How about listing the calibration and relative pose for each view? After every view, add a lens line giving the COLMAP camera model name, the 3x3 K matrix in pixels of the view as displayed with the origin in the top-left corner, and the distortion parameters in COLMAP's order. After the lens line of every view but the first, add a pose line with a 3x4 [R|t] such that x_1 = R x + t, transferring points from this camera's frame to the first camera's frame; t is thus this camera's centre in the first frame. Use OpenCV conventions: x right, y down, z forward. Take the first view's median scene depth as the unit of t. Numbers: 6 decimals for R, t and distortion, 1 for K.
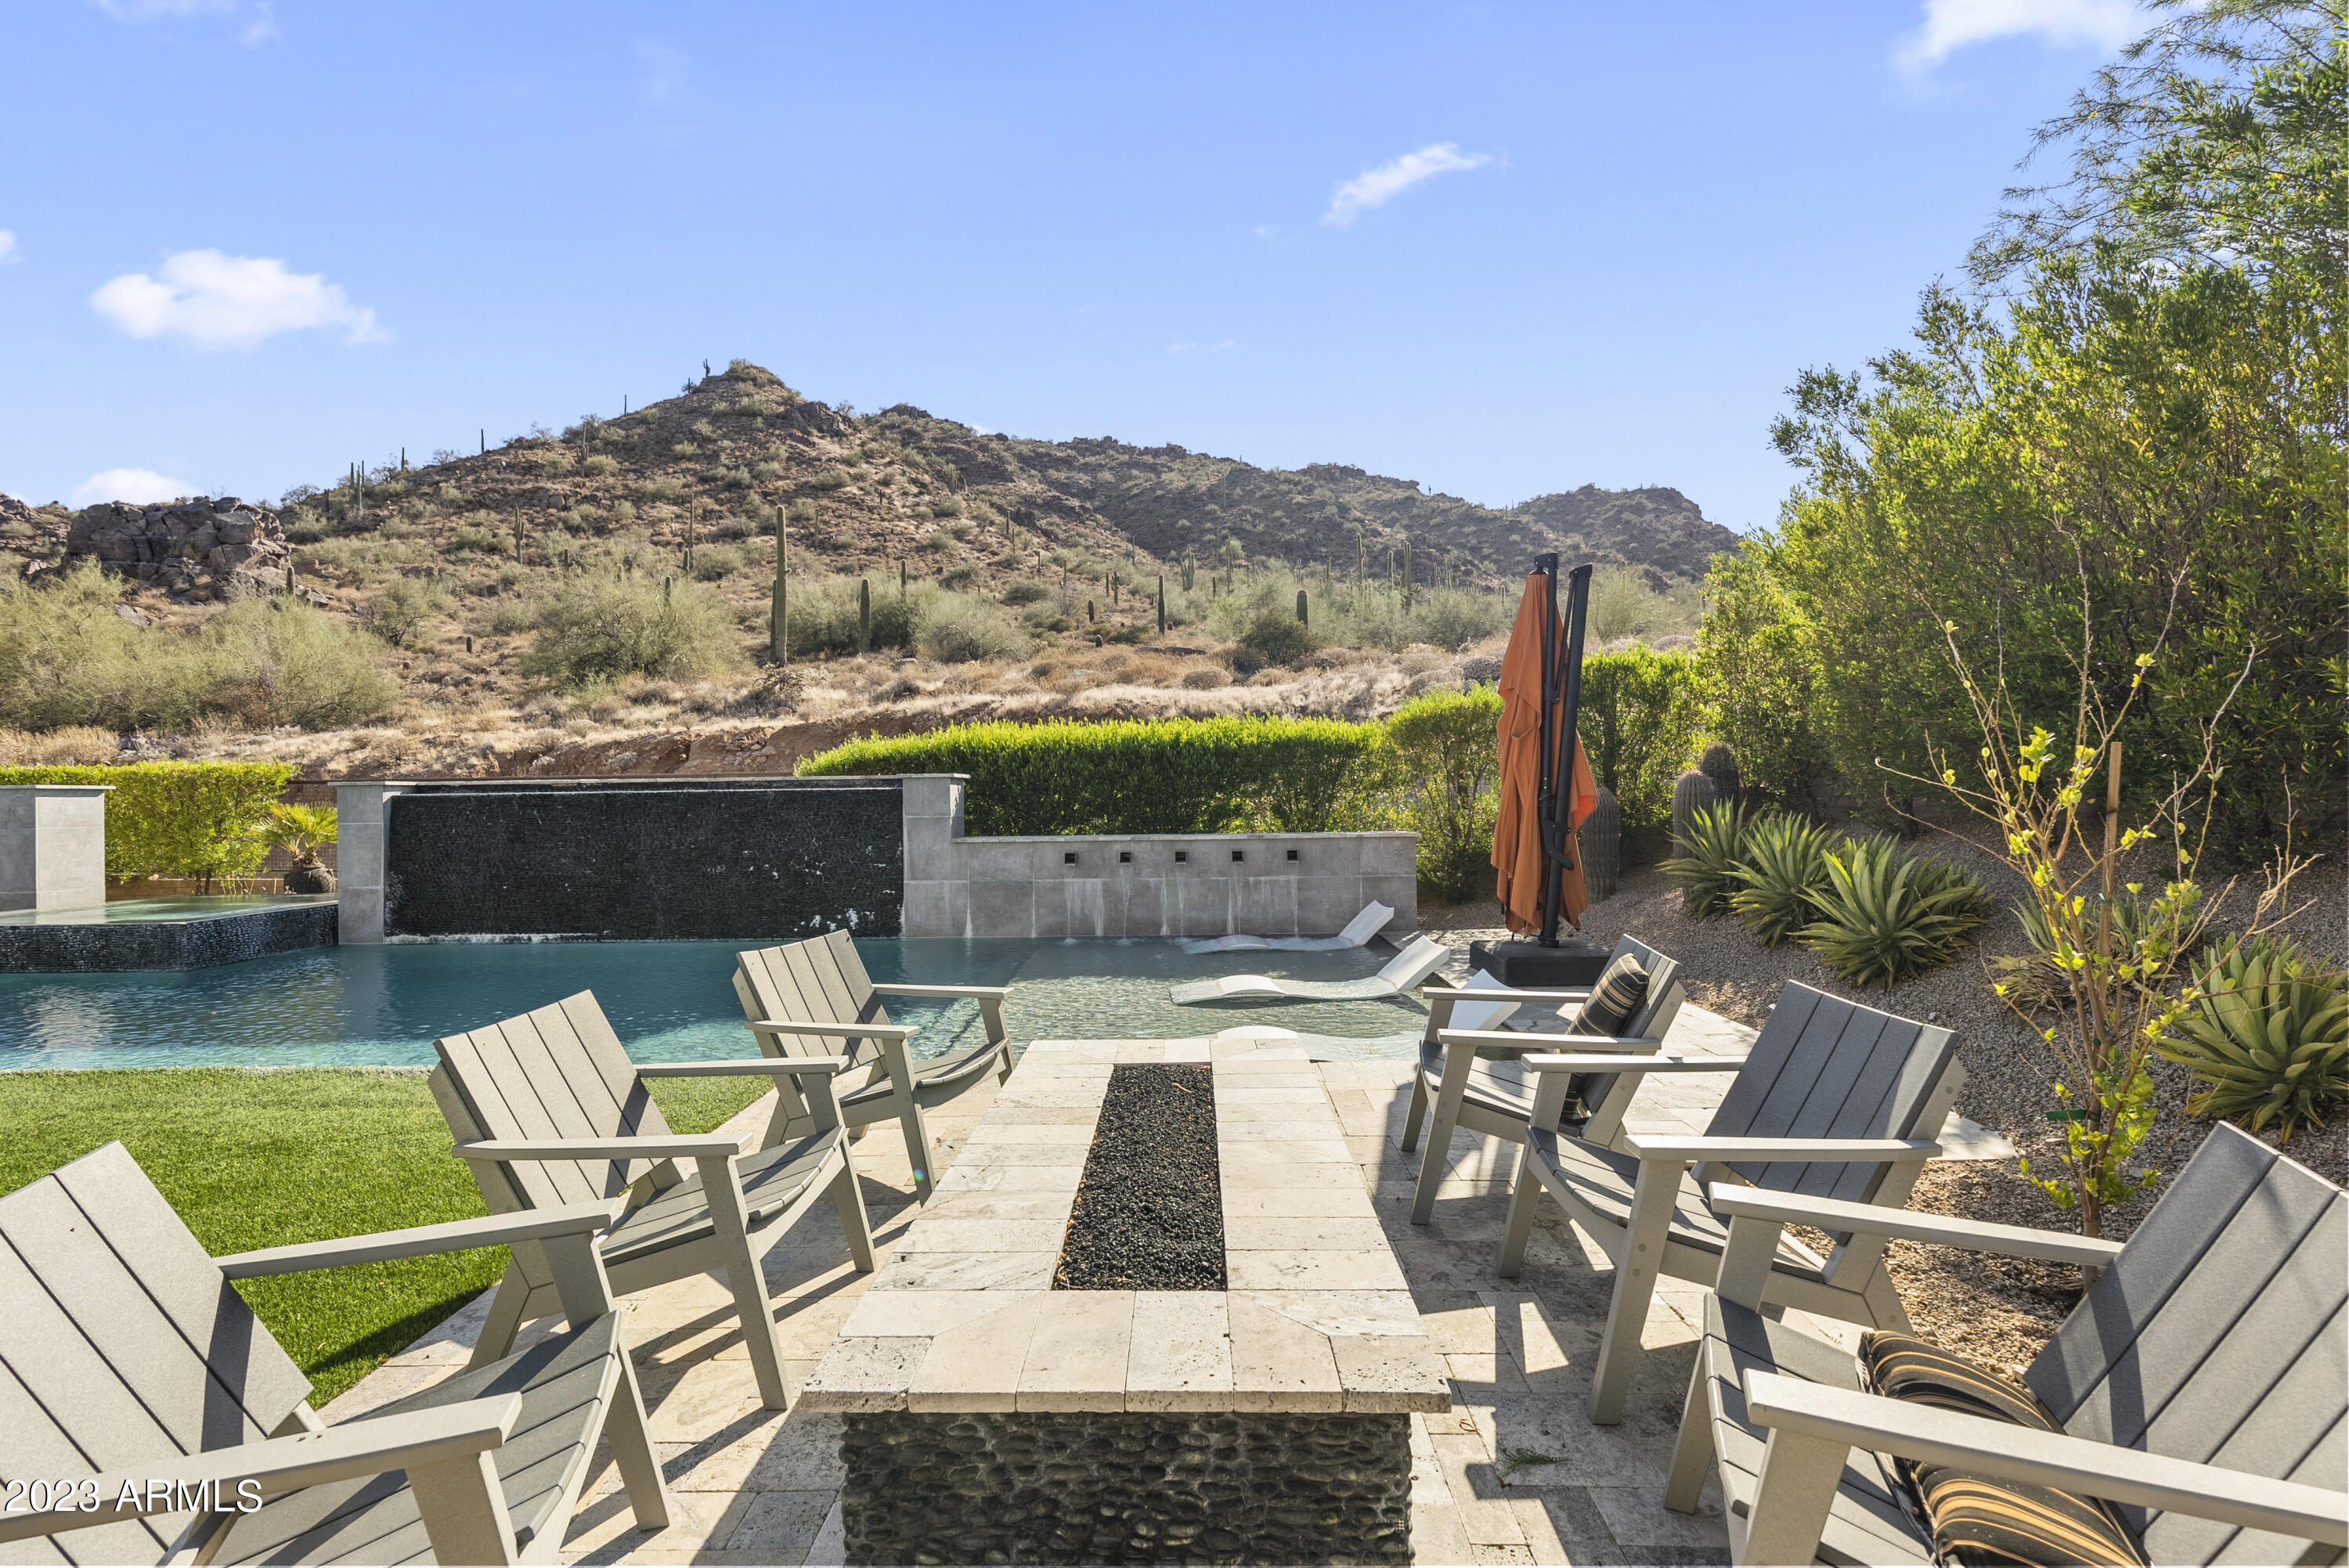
lens RADIAL K [[1060.0, 0, 1167.2], [0, 1060.0, 788.9], [0, 0, 1]] dist [-0.010693, 0.002905]
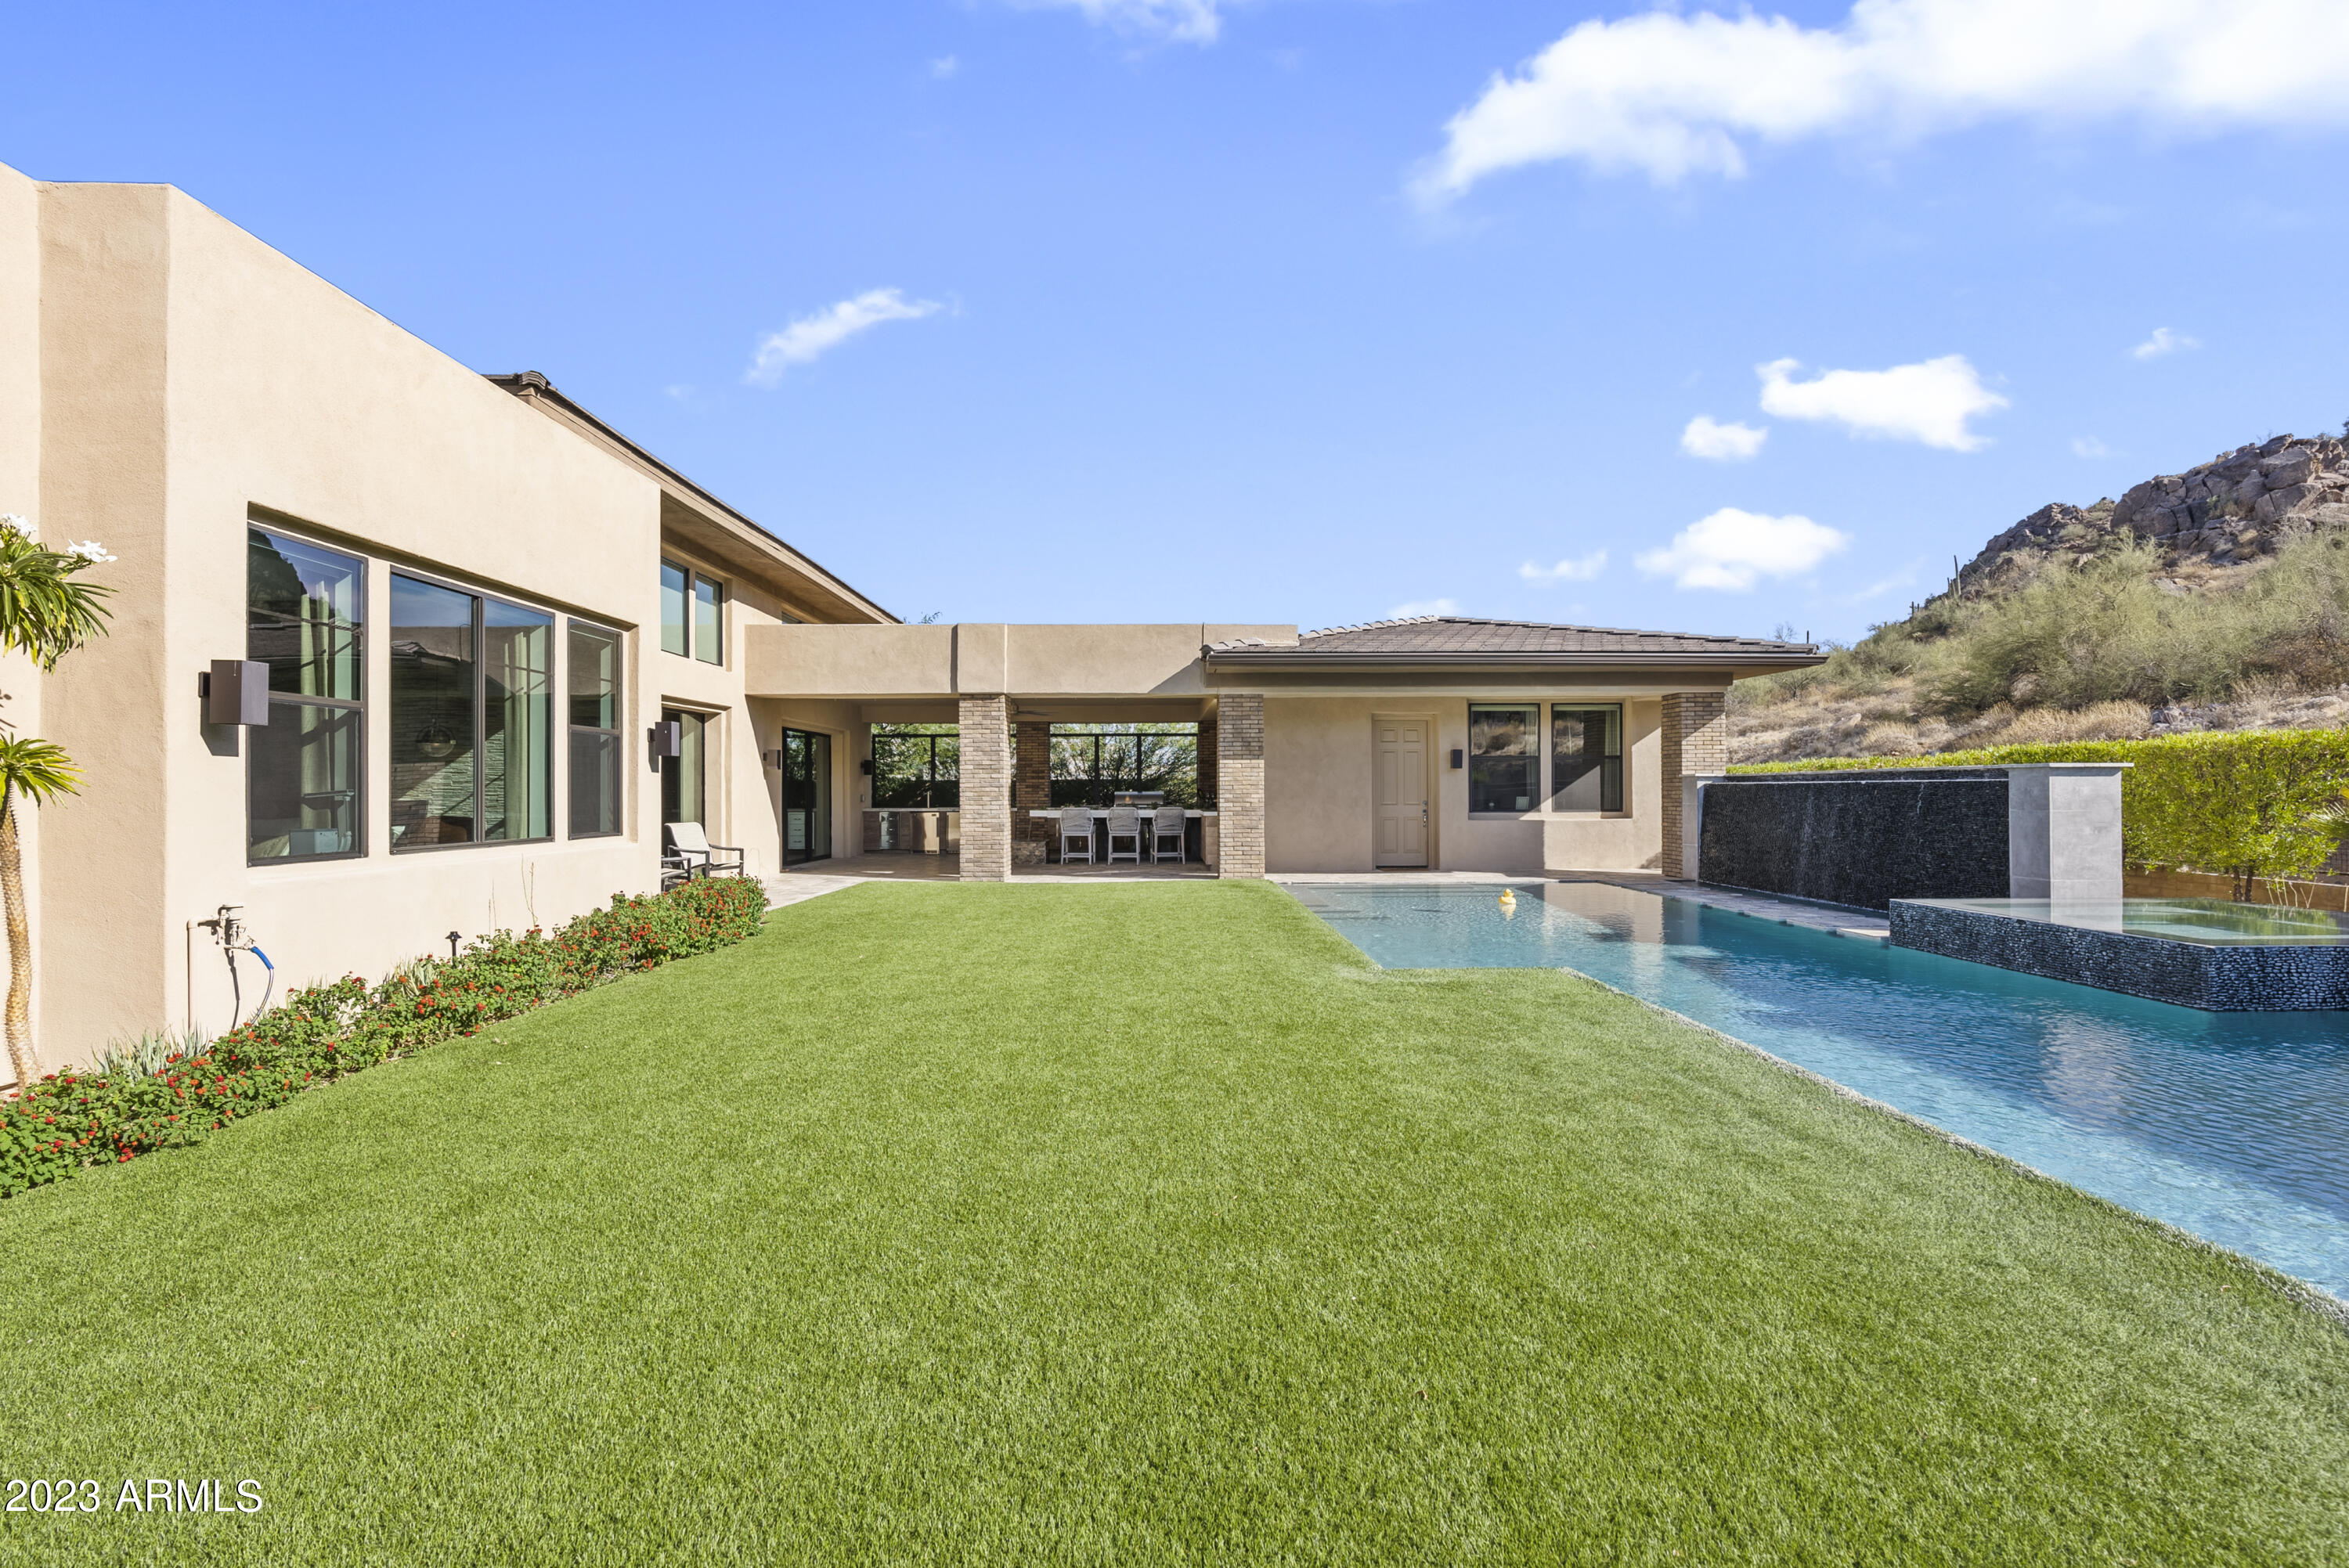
lens RADIAL K [[1060.0, 0, 1173.8], [0, 1060.0, 788.2], [0, 0, 1]] dist [-0.010693, 0.002905]
pose [[0.032422, 0.010216, -0.999422, -0.012956], [0.012483, 0.999866, 0.010625, -0.000090], [0.999396, -0.012821, 0.032291, 0.014658]]
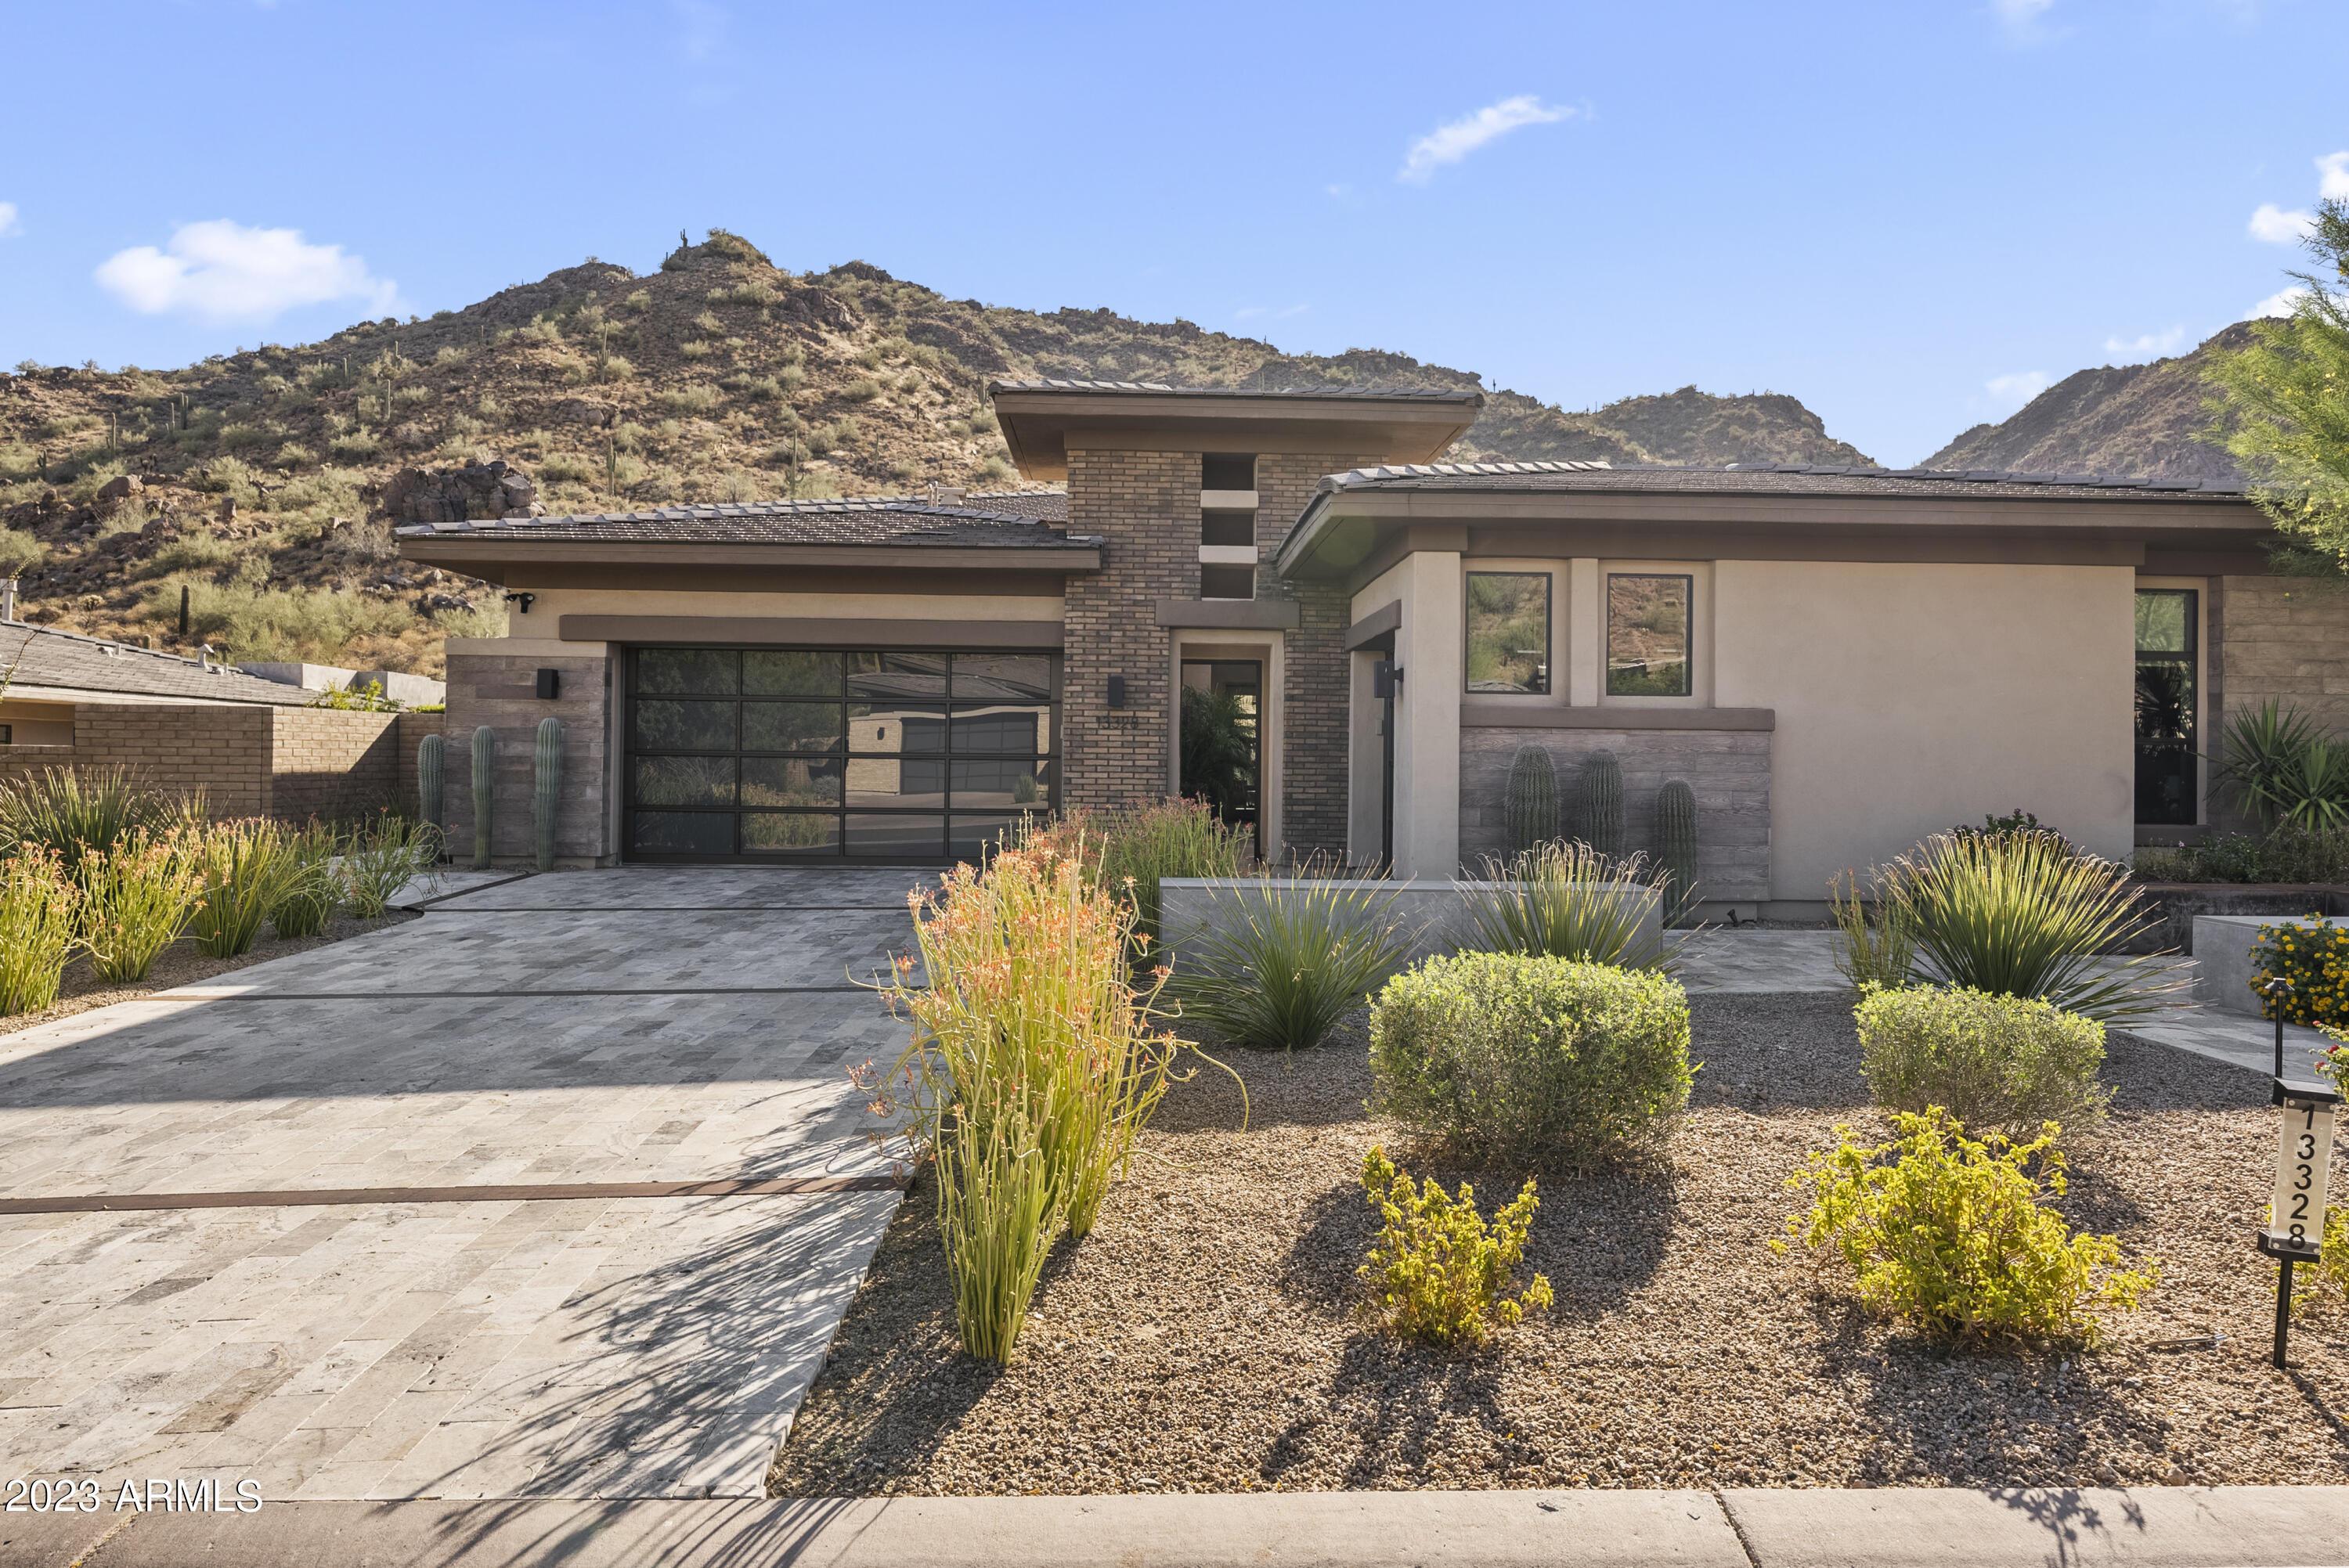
lens RADIAL K [[1441.8, 0, 1174.7], [0, 1441.8, 722.3], [0, 0, 1]] dist [0.020236, 0.001100]
pose [[0.998491, 0.026943, 0.047853, -0.121460], [-0.026135, 0.999507, -0.017417, 0.001028], [-0.048299, 0.016140, 0.998703, -0.252801]]
